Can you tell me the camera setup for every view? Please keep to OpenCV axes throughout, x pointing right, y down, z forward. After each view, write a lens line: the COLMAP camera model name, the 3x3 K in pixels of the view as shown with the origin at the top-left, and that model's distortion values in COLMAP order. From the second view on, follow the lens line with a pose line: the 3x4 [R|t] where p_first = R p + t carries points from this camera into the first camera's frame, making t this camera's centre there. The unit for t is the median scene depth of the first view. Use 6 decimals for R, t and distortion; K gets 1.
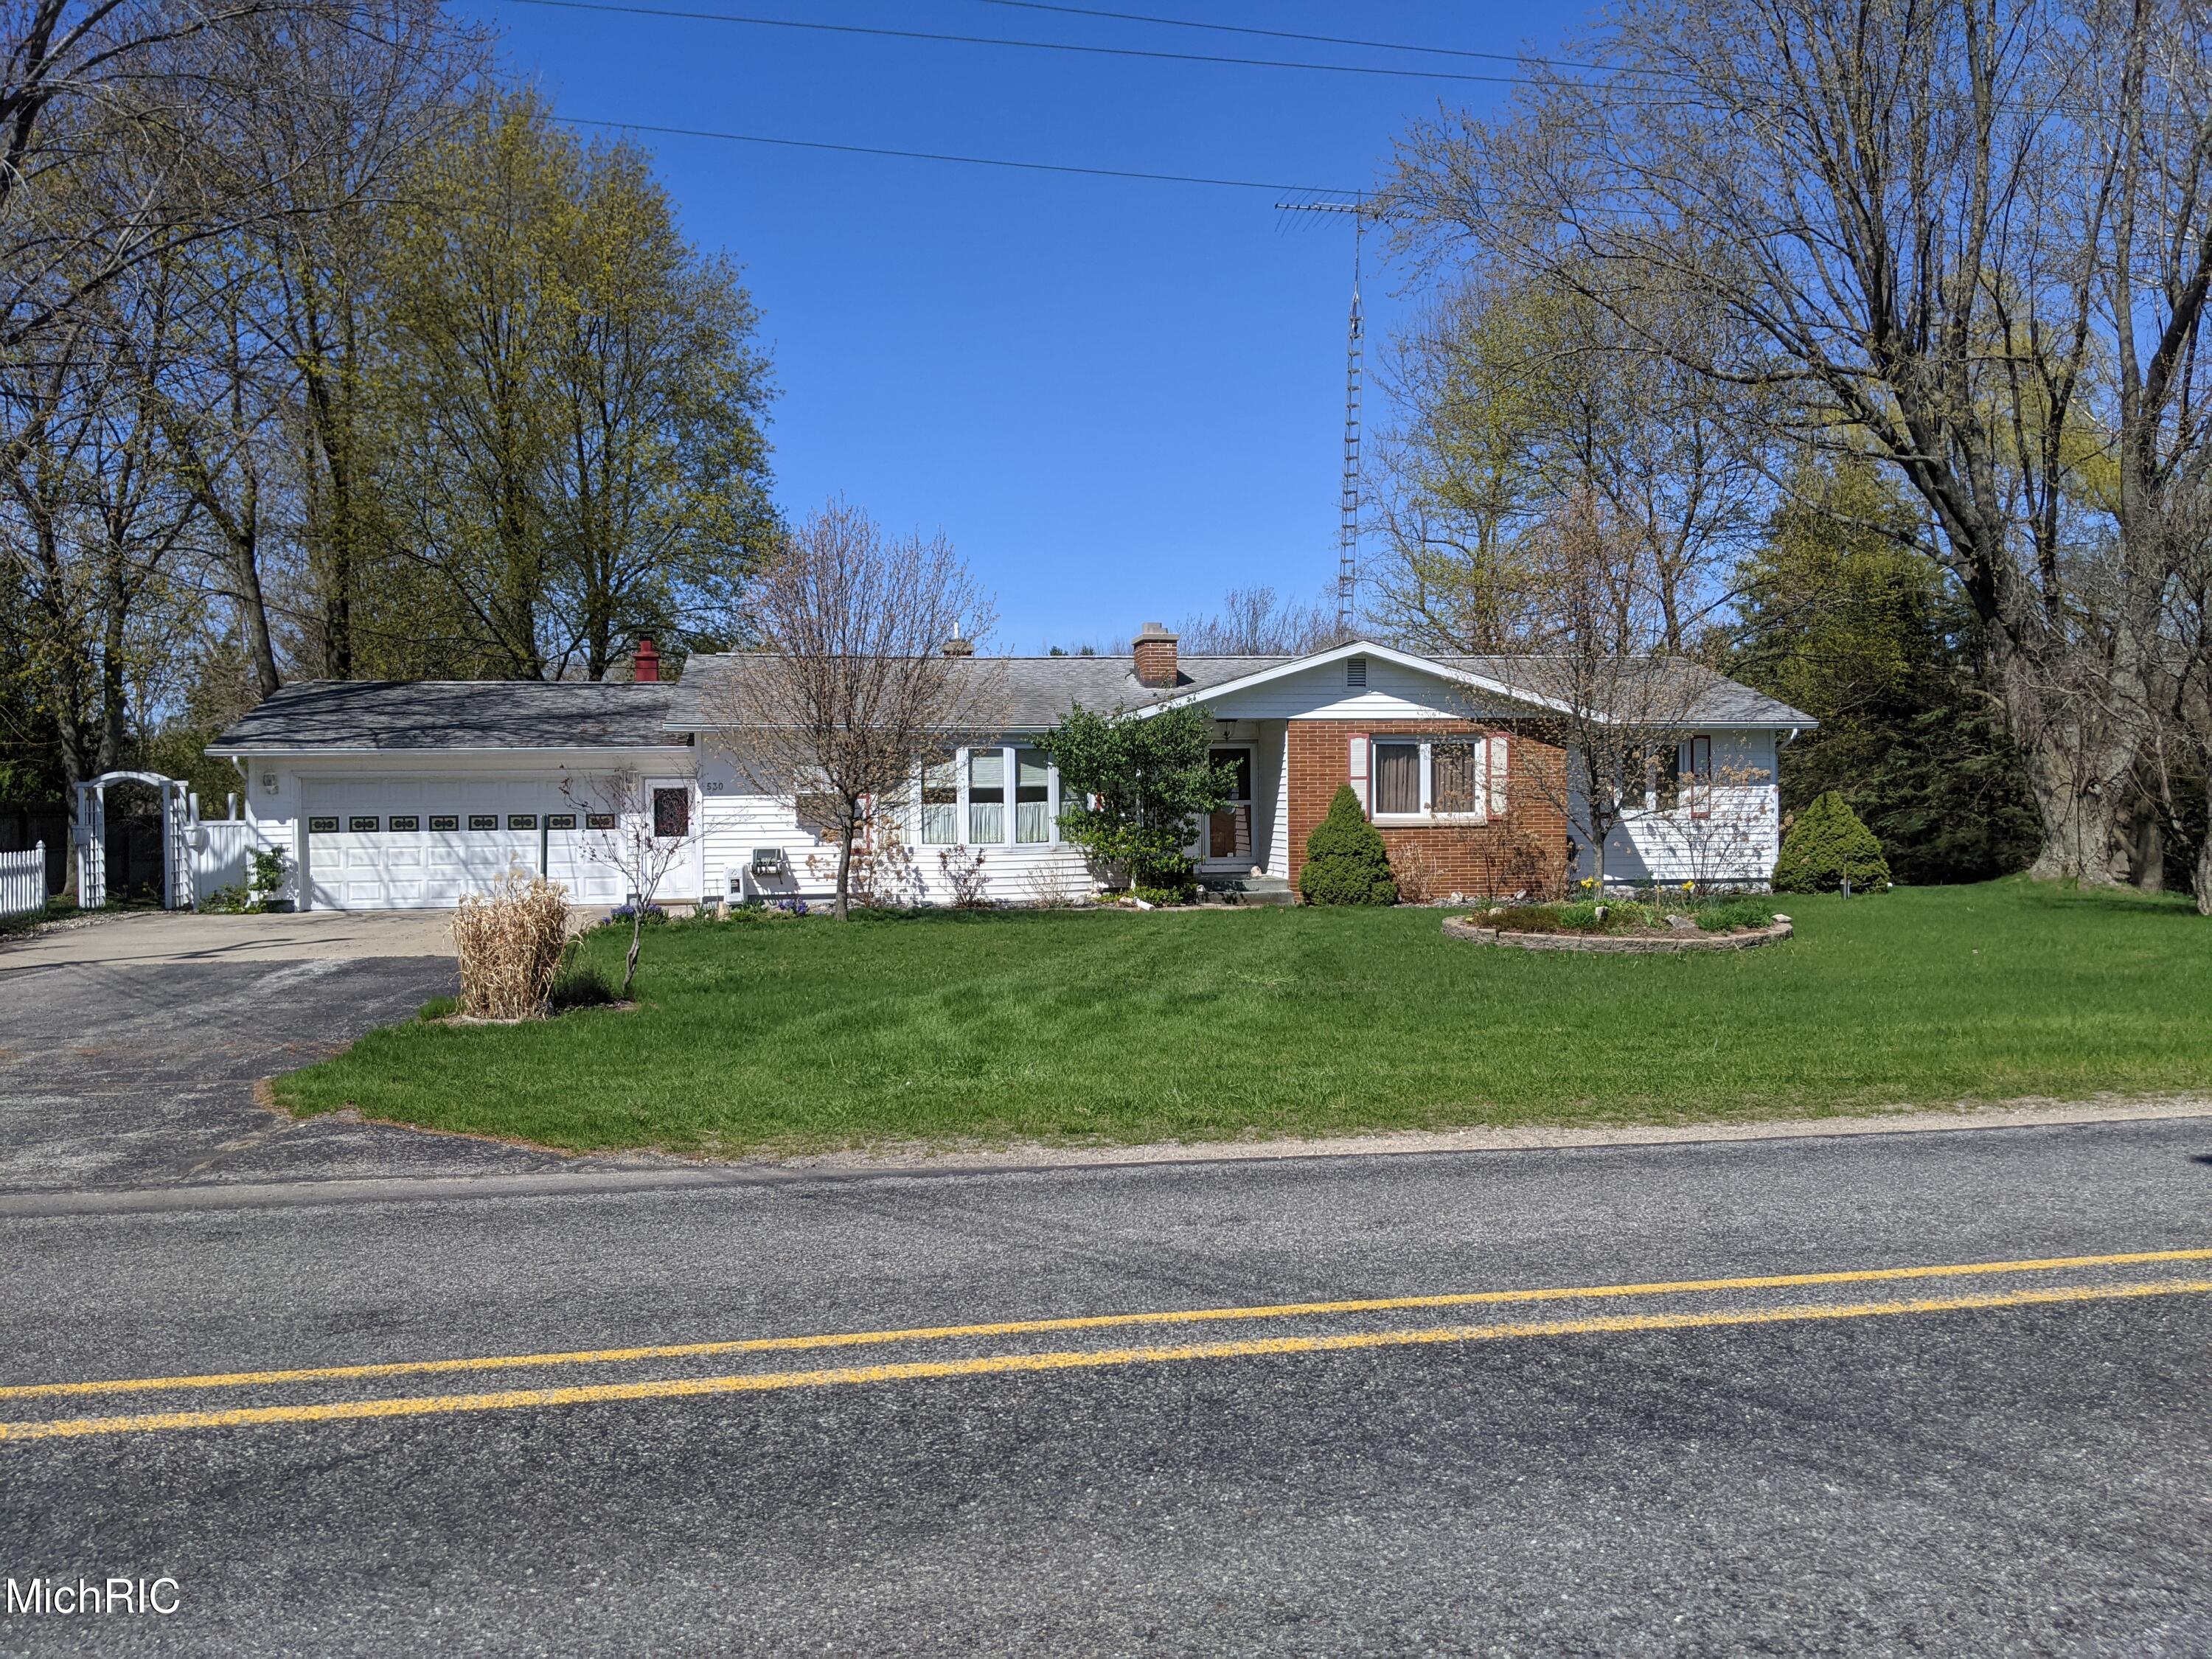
lens RADIAL K [[1795.8, 0, 1104.6], [0, 1795.8, 861.3], [0, 0, 1]] dist [0.071728, -0.143380]
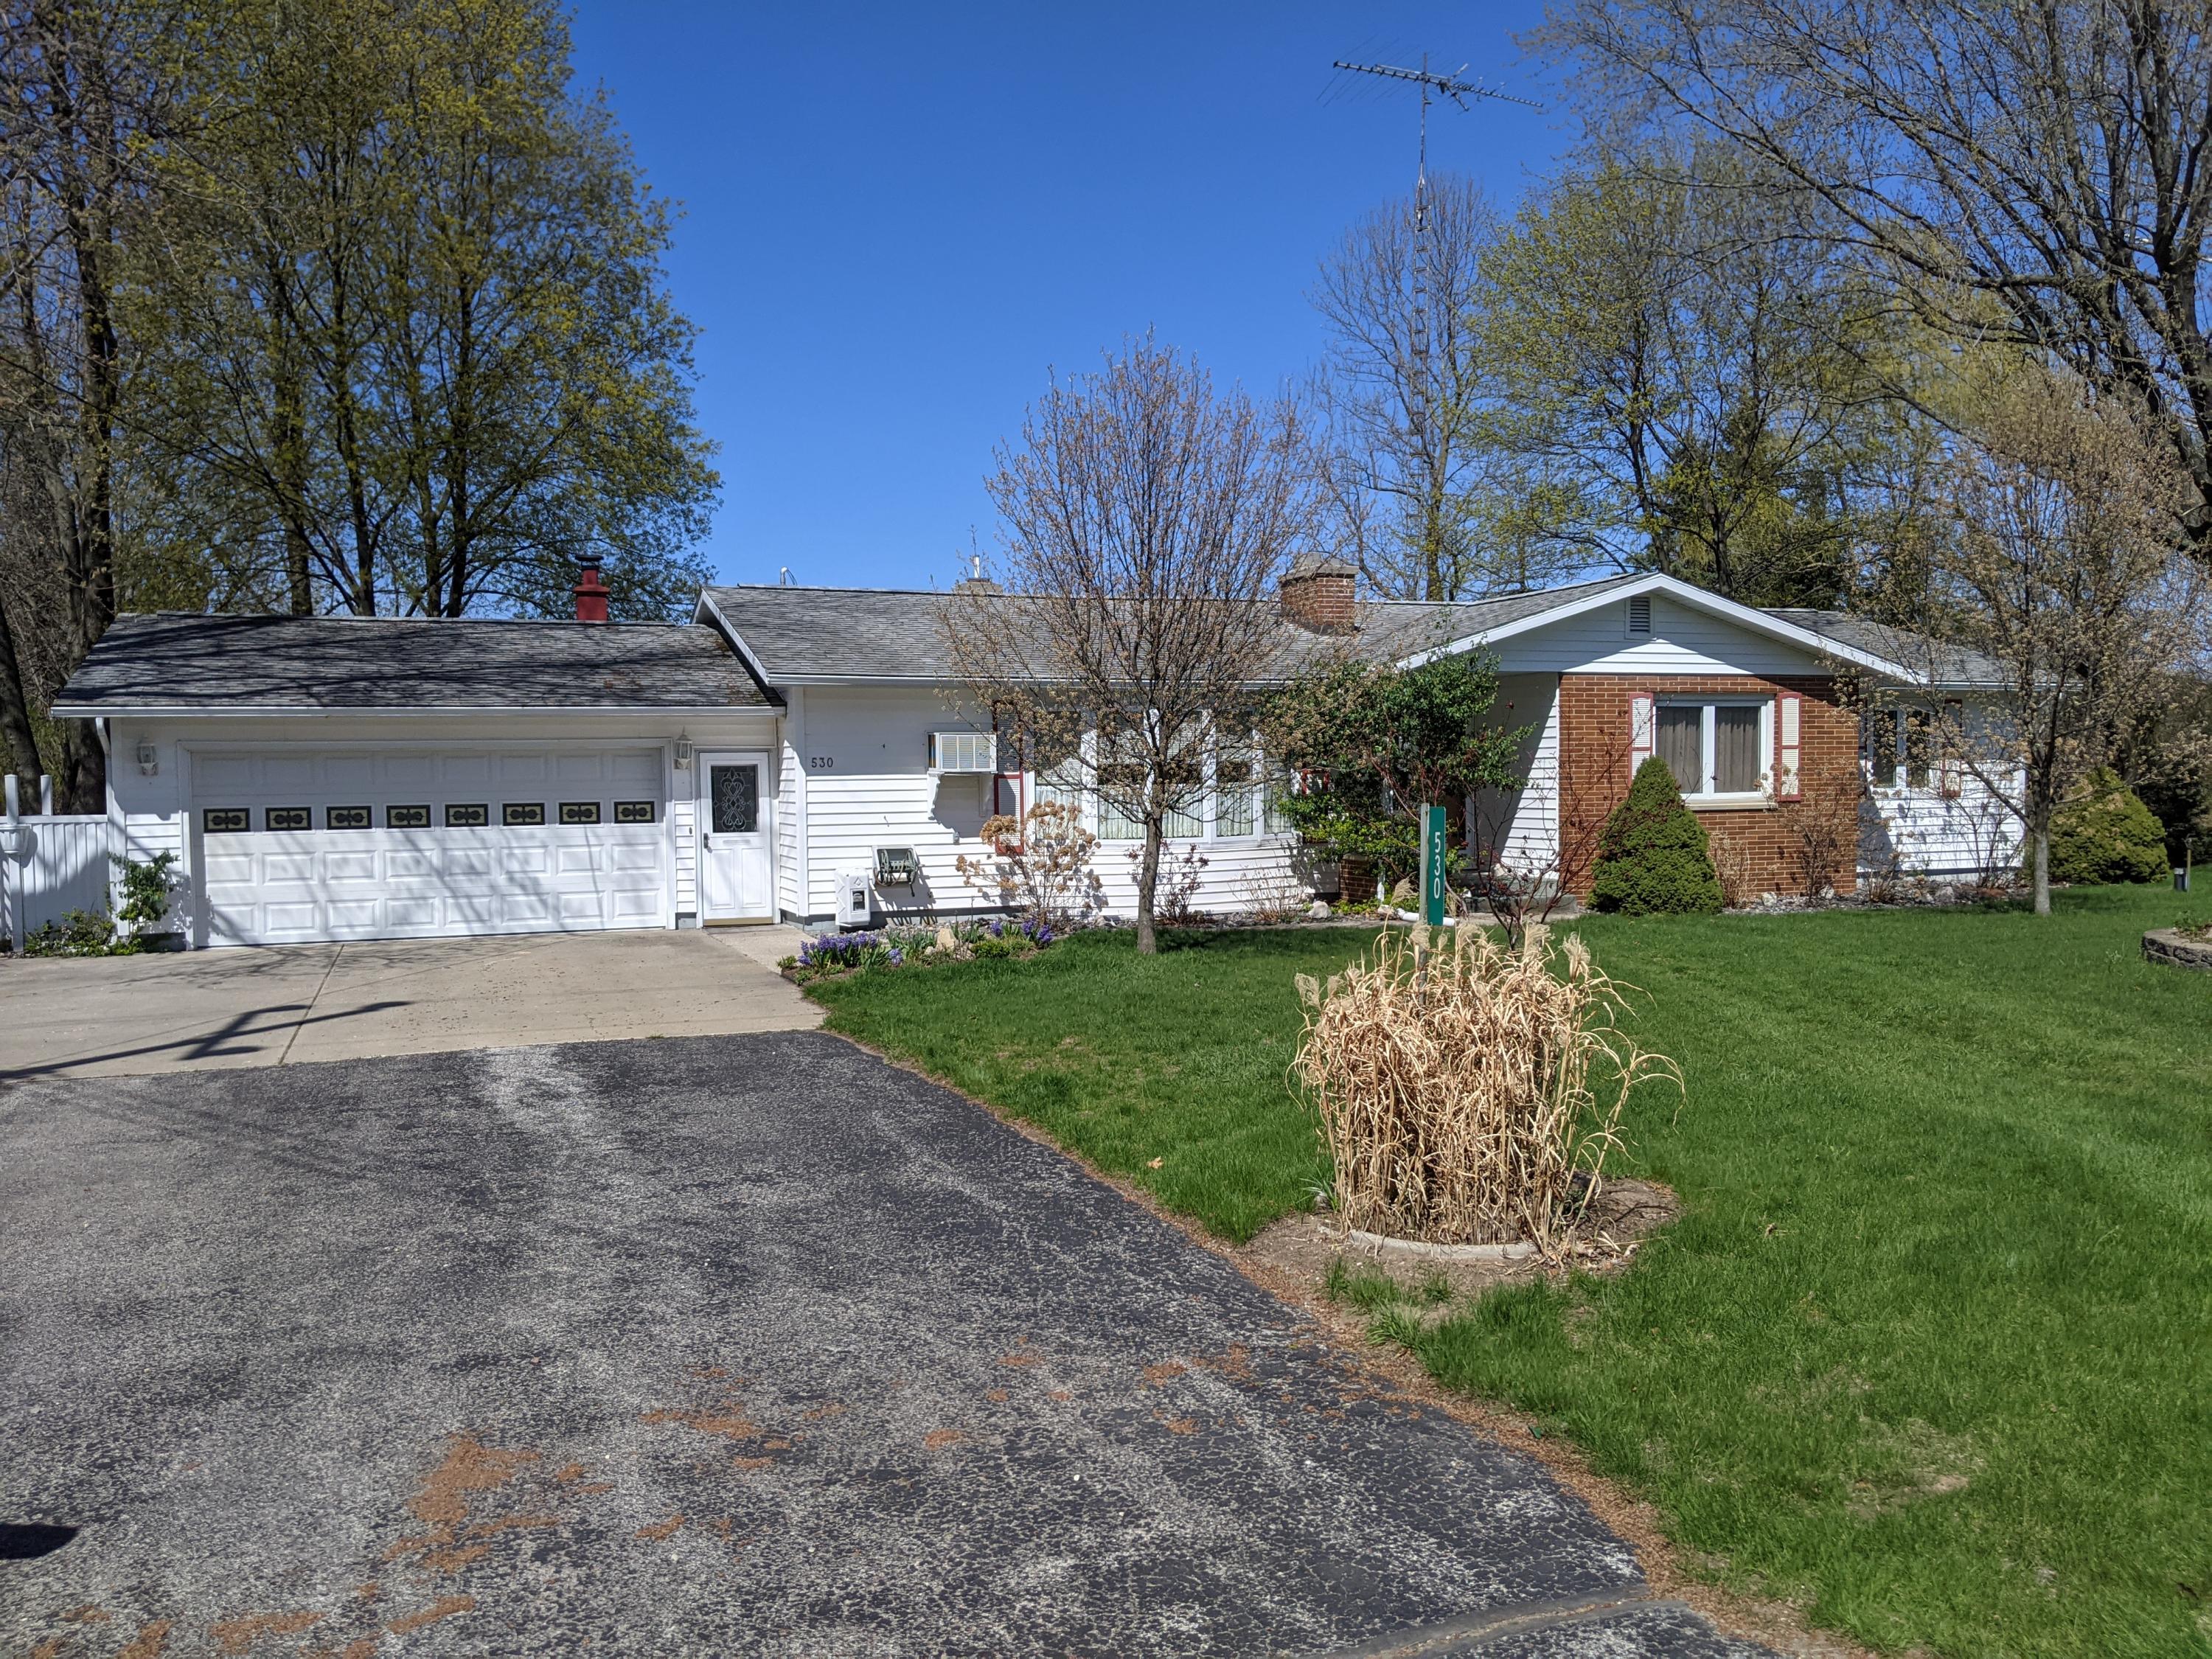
lens RADIAL K [[1795.8, 0, 1104.6], [0, 1795.8, 861.3], [0, 0, 1]] dist [0.071728, -0.143380]
pose [[0.978520, -0.013788, 0.205690, -0.249539], [0.011380, 0.999852, 0.012884, -0.009834], [-0.205838, -0.010266, 0.978532, 0.270221]]
